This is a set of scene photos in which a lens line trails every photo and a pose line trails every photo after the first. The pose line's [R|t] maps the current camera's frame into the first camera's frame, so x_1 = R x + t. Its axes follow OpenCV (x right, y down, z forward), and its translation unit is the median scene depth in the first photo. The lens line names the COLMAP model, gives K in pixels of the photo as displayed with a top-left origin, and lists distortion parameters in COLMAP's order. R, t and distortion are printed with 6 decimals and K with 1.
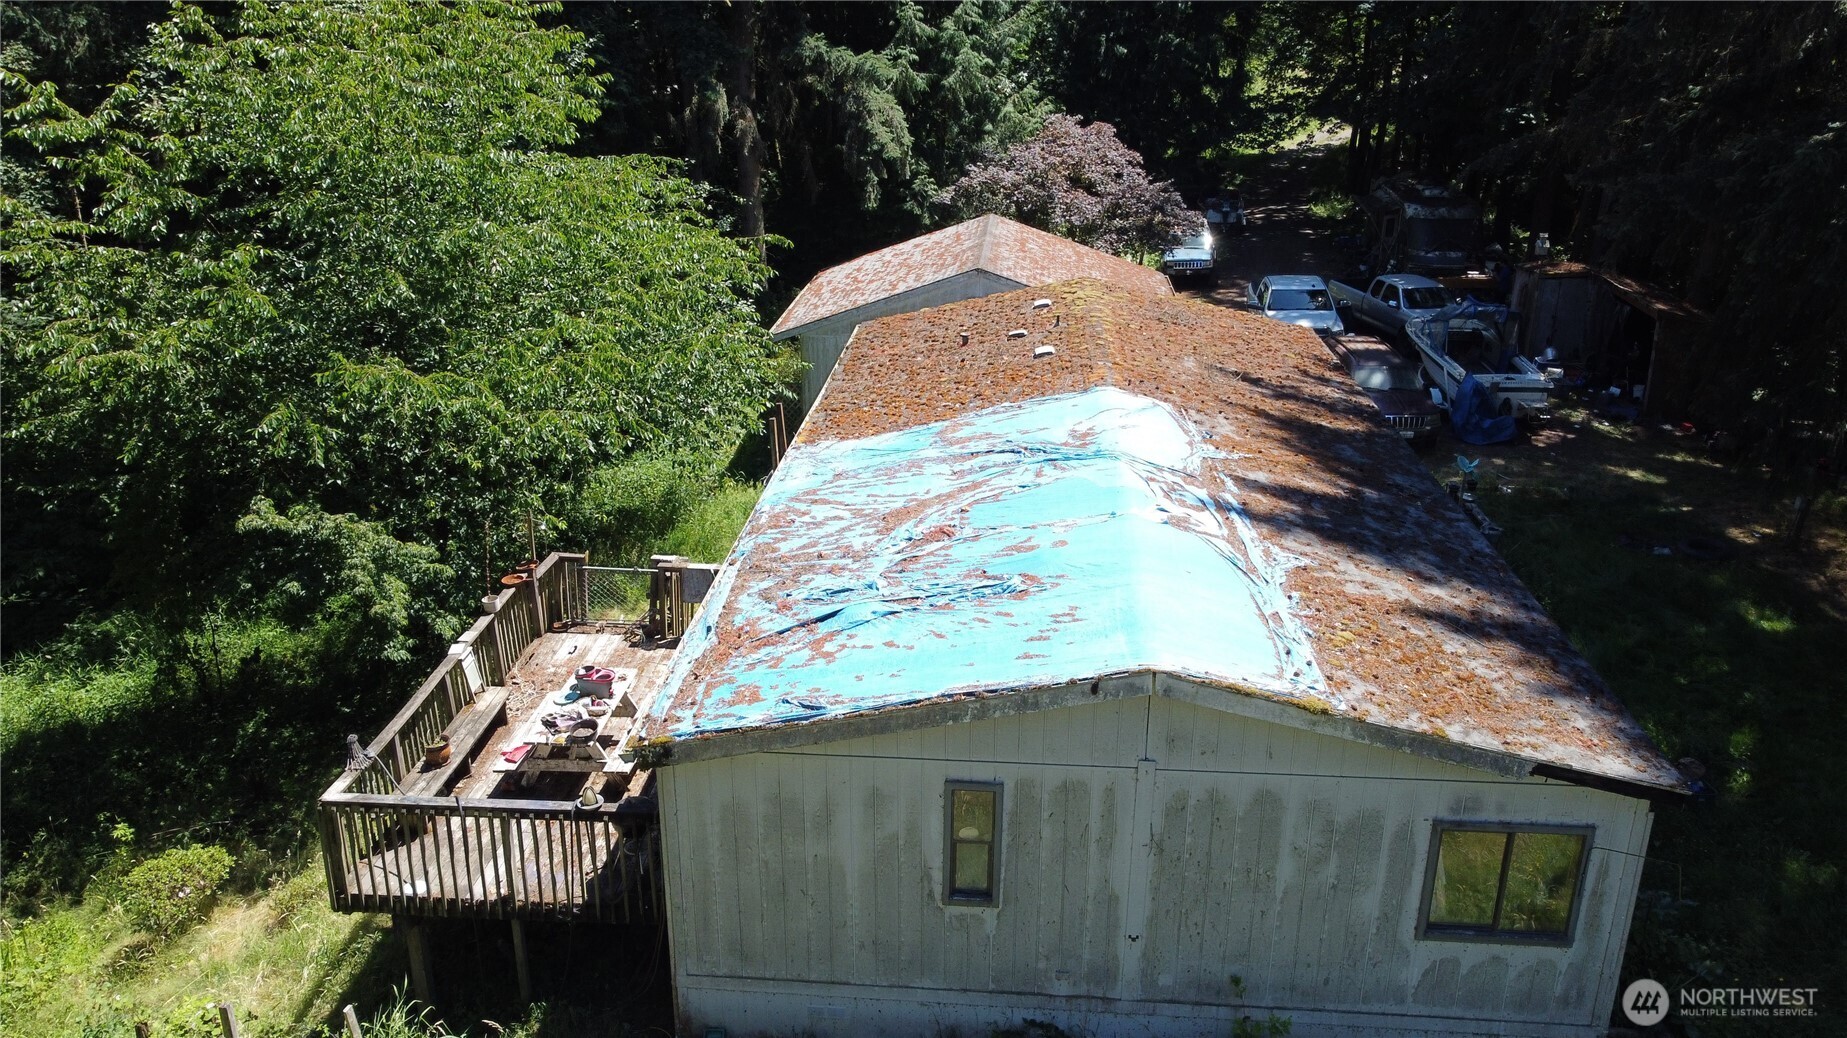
lens RADIAL K [[1311.0, 0, 923.5], [0, 1311.0, 519.0], [0, 0, 1]] dist [-0.006290, -0.001566]
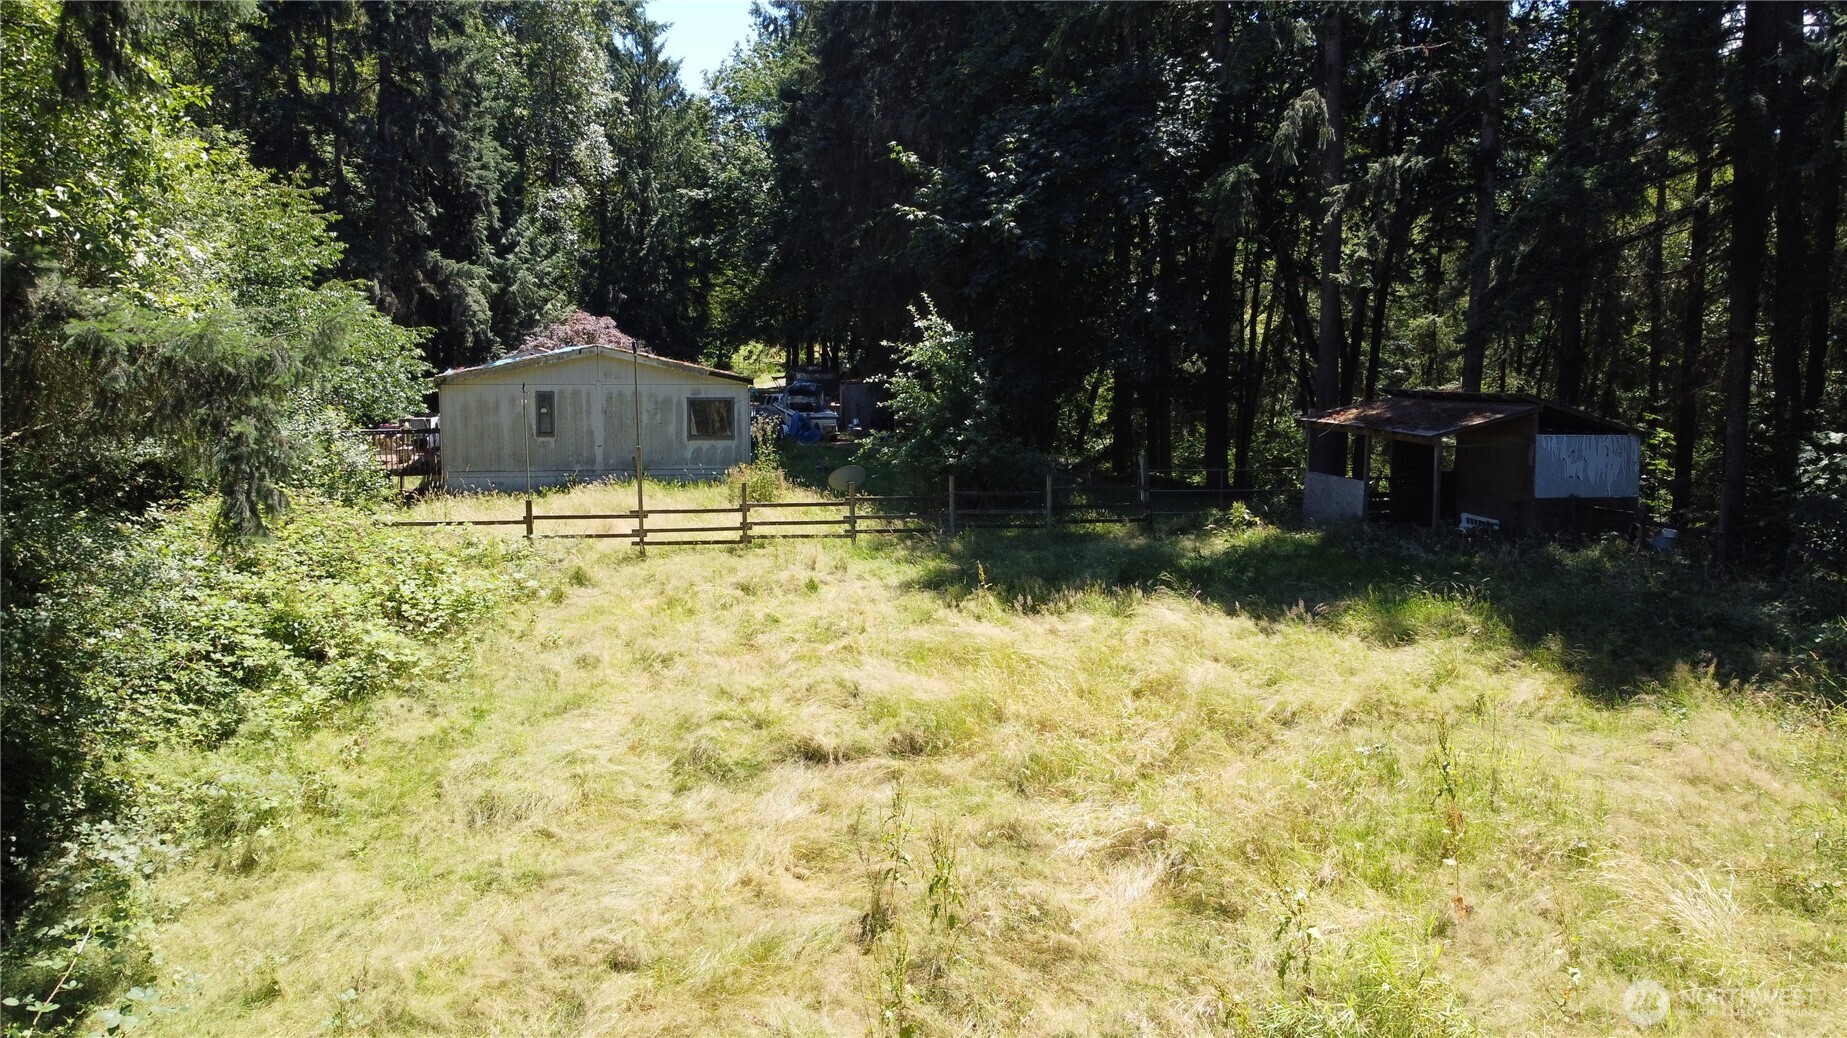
lens RADIAL K [[1311.0, 0, 923.5], [0, 1311.0, 519.0], [0, 0, 1]] dist [-0.006290, -0.001566]
pose [[0.943549, -0.030808, 0.329797, -0.148106], [0.111293, 0.967268, -0.228051, 1.282010], [-0.311976, 0.251881, 0.916093, -2.063952]]
